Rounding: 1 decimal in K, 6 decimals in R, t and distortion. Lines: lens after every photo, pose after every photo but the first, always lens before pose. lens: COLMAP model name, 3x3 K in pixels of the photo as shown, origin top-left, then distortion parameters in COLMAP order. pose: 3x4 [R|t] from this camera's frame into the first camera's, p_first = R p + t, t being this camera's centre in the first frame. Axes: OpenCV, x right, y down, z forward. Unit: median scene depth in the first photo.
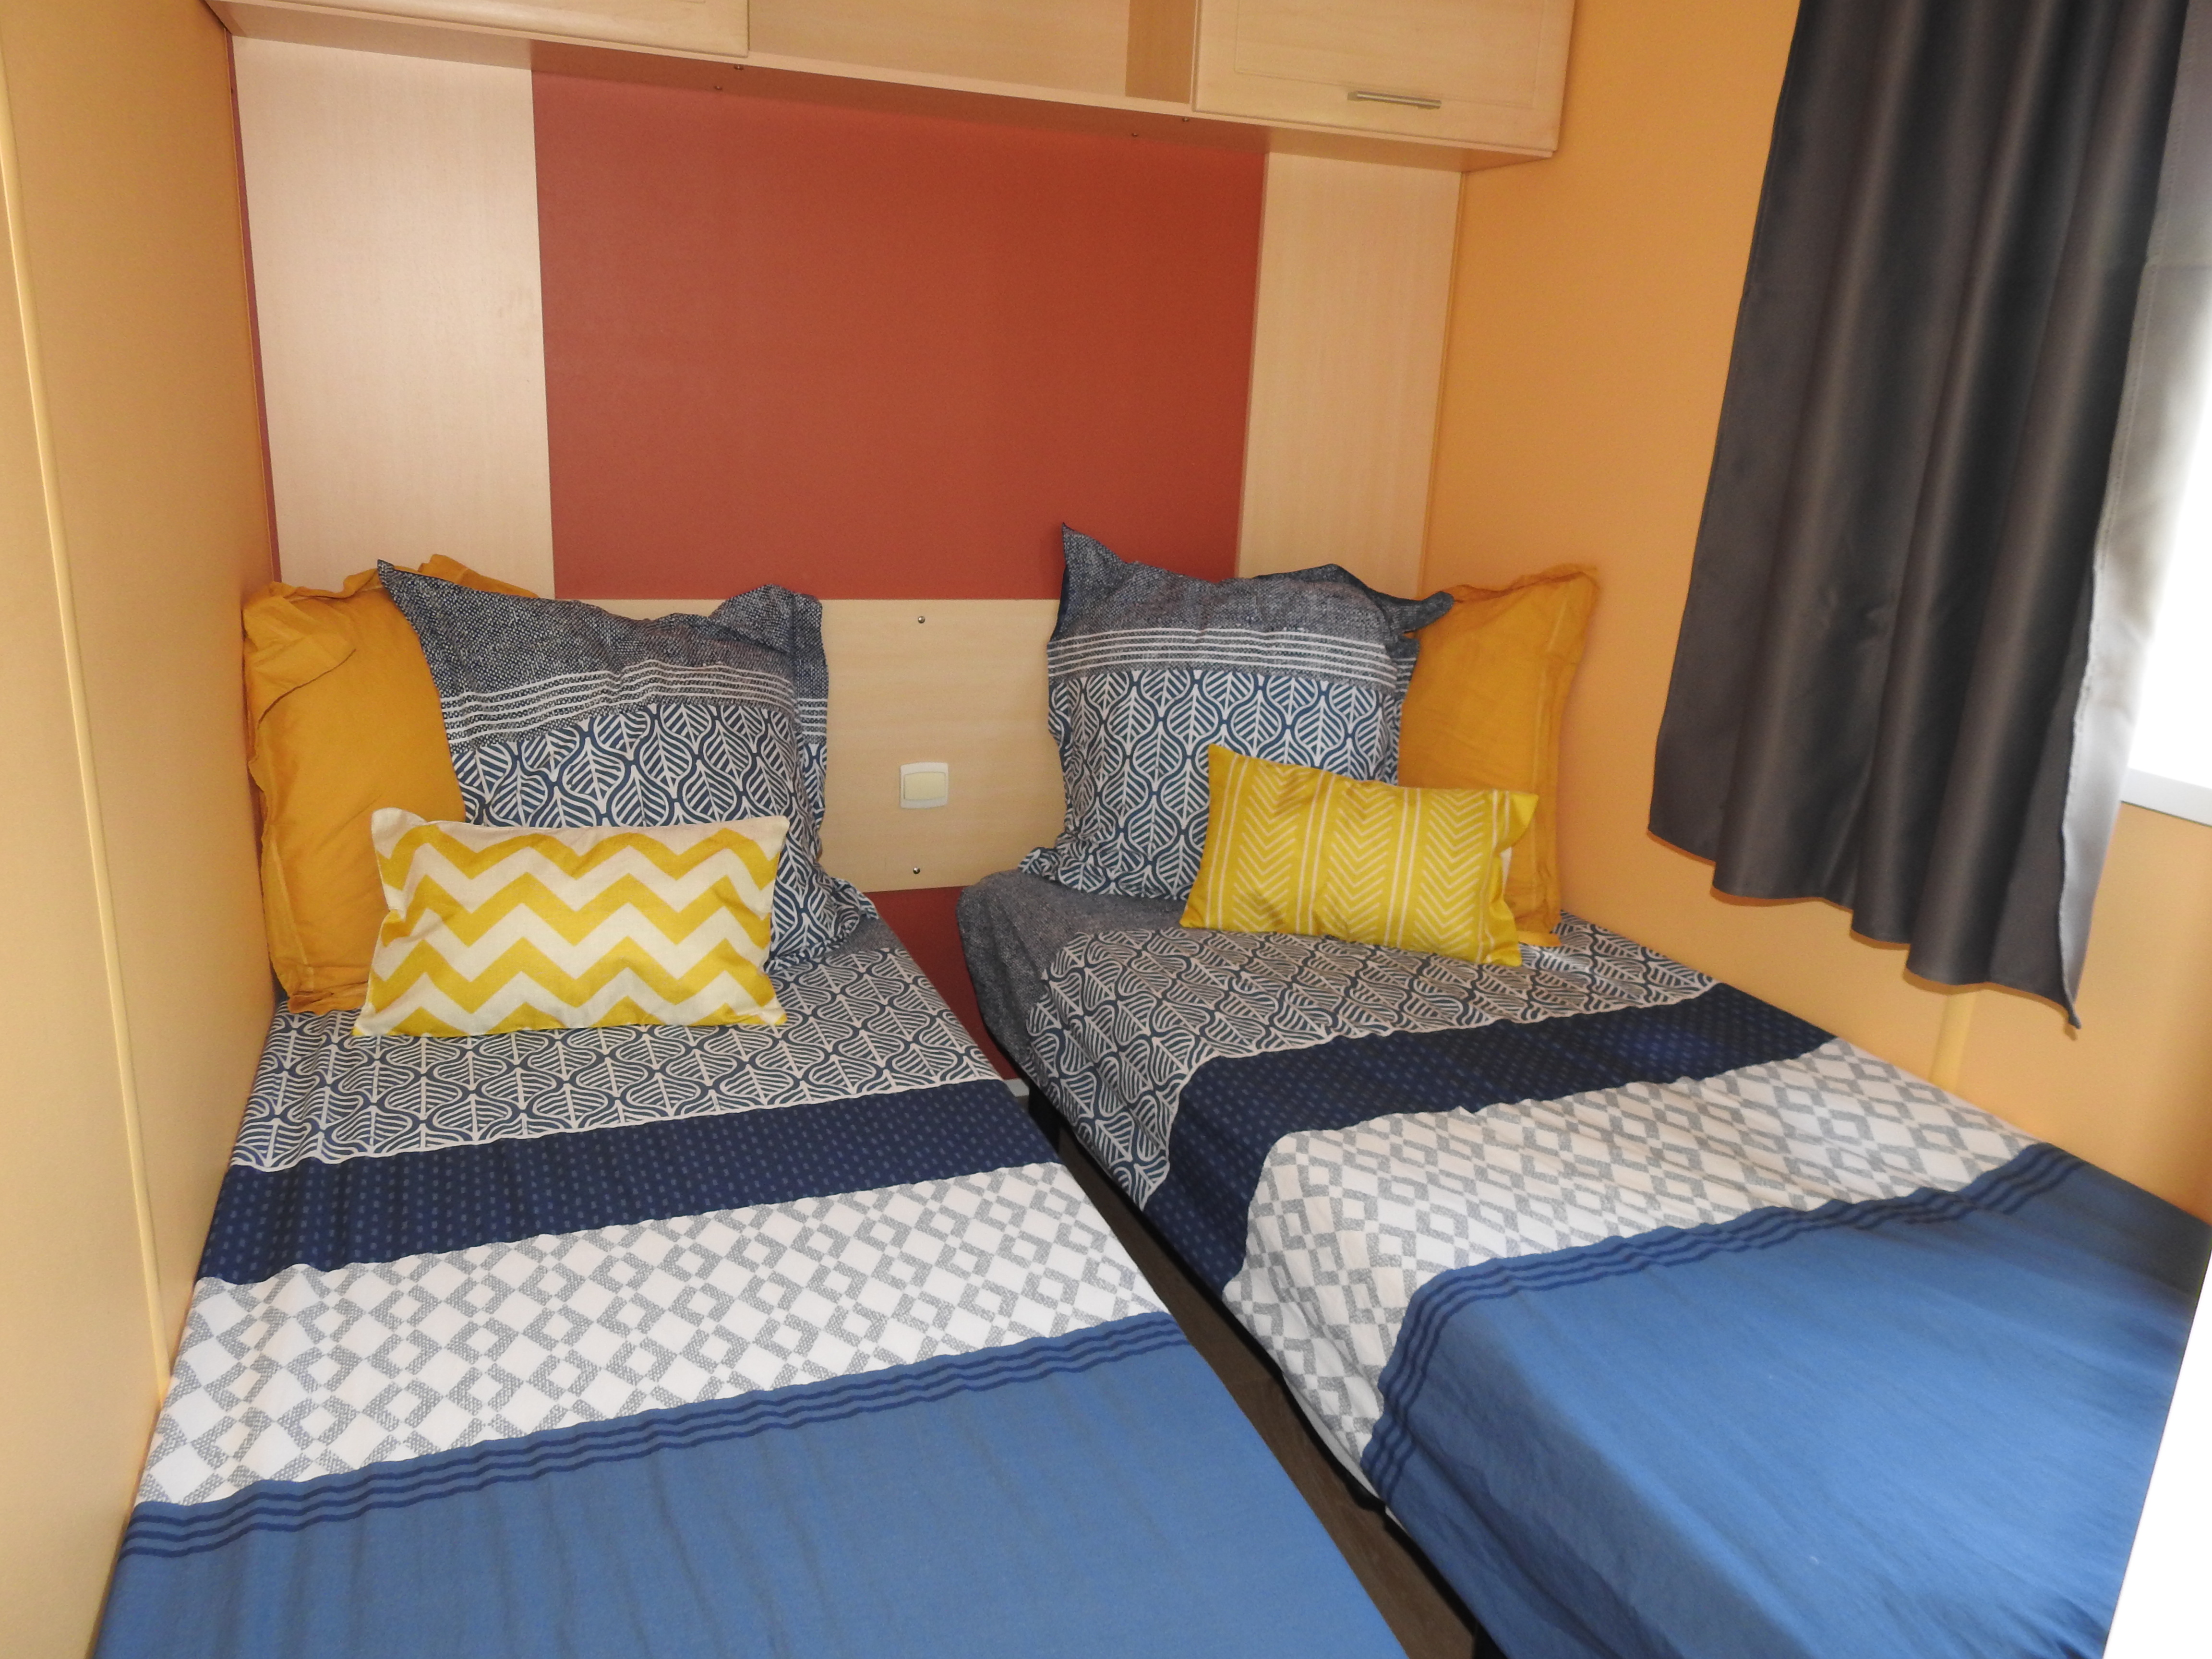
lens RADIAL K [[1596.0, 0, 1106.0], [0, 1596.0, 829.5], [0, 0, 1]] dist [0.006029, 0.005593]
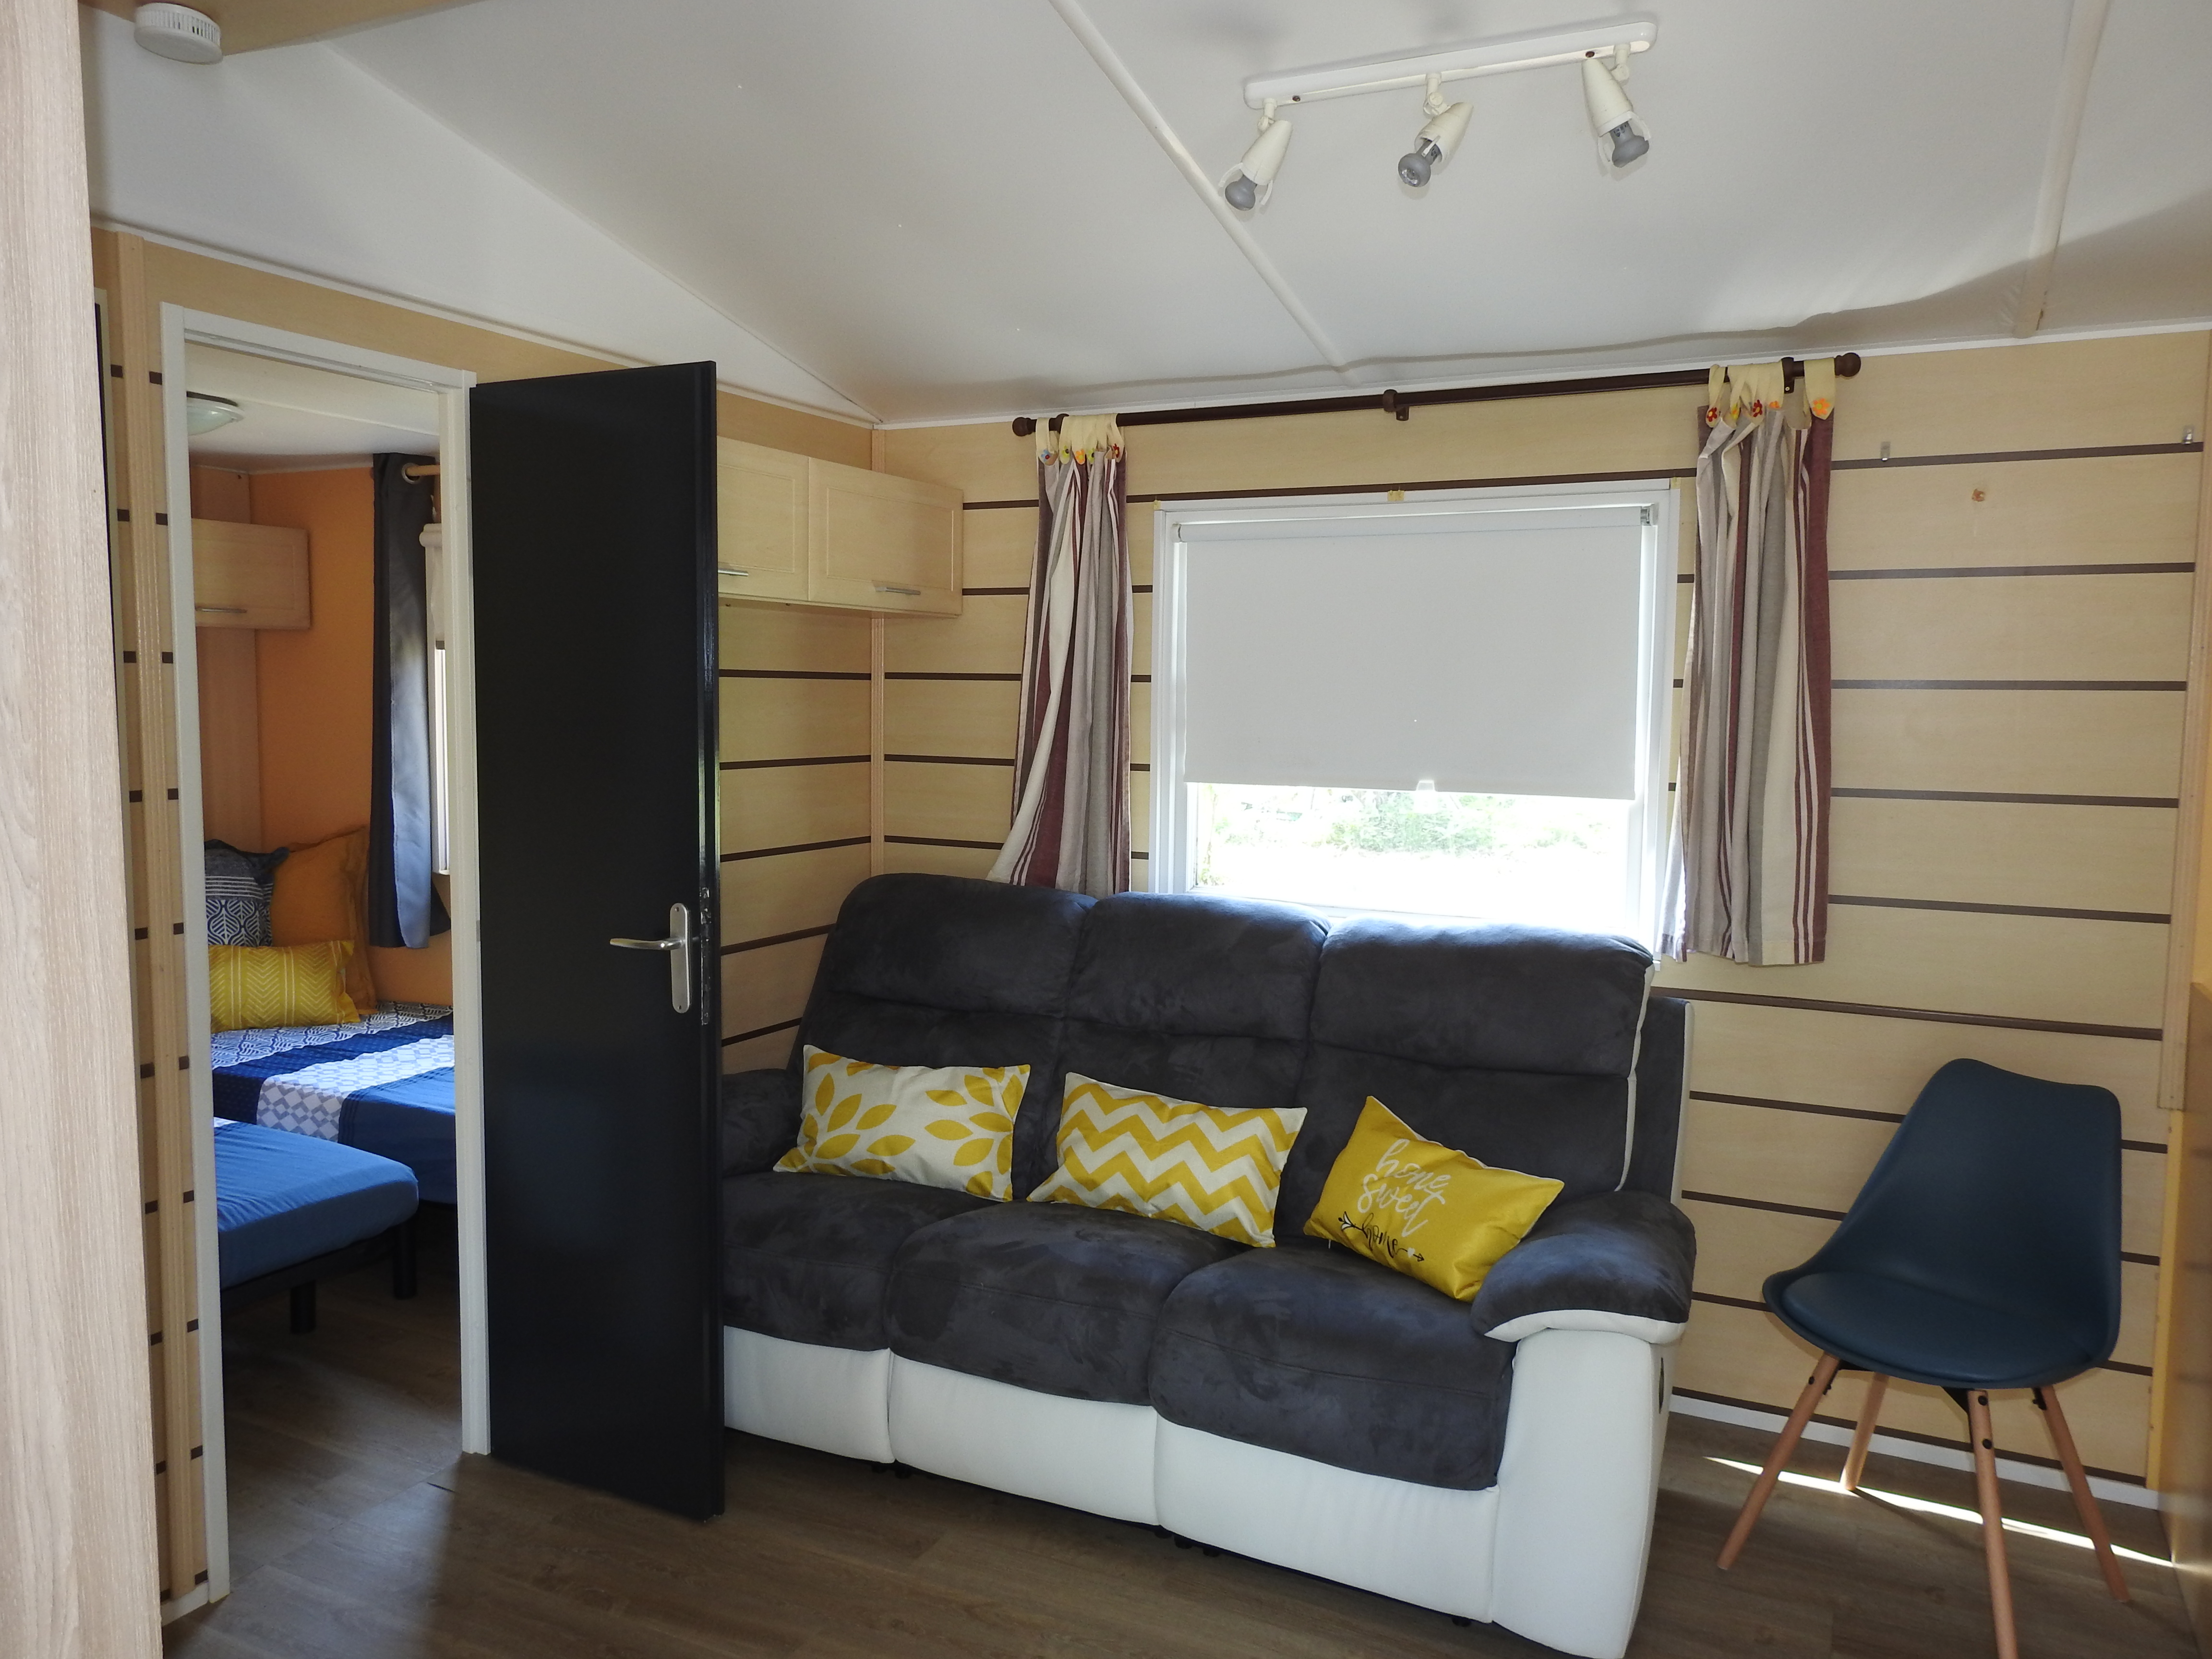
lens RADIAL K [[1596.0, 0, 1106.0], [0, 1596.0, 829.5], [0, 0, 1]] dist [0.006029, 0.005593]
pose [[0.735331, -0.098056, 0.670577, -0.354239], [0.207436, 0.974552, -0.084962, 0.202307], [-0.645181, 0.201577, 0.736958, -1.073072]]
